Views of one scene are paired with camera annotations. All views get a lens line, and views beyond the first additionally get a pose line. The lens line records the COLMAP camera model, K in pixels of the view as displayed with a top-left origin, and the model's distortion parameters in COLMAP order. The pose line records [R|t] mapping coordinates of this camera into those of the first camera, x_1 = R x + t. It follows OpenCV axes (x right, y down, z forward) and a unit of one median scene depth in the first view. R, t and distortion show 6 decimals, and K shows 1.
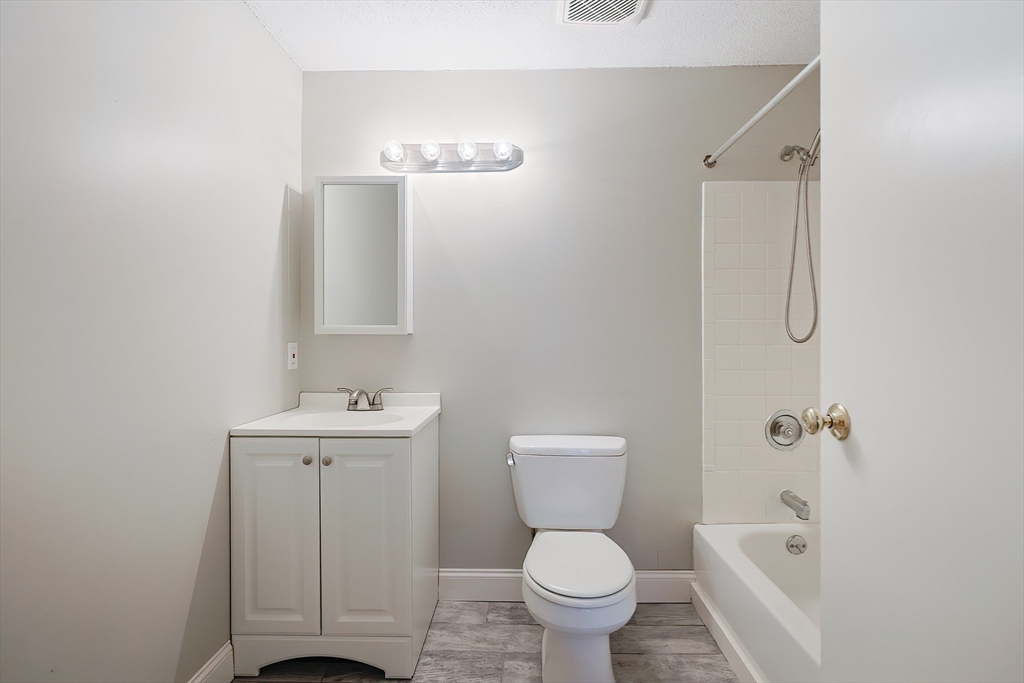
lens RADIAL K [[447.1, 0, 509.8], [0, 447.1, 340.1], [0, 0, 1]] dist [-0.004404, -0.001278]
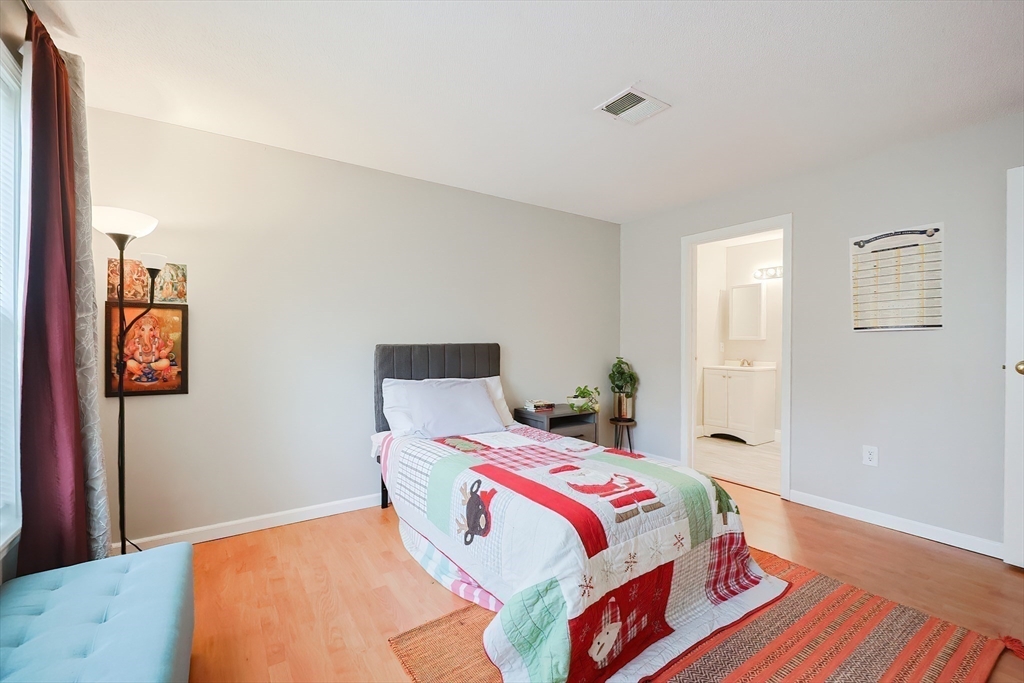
lens RADIAL K [[447.1, 0, 510.9], [0, 447.1, 348.6], [0, 0, 1]] dist [-0.004404, -0.001278]
pose [[0.588261, 0.007864, -0.808633, 1.105885], [0.001052, 0.999944, 0.010490, 0.012710], [0.808670, -0.007022, 0.588220, -1.911661]]
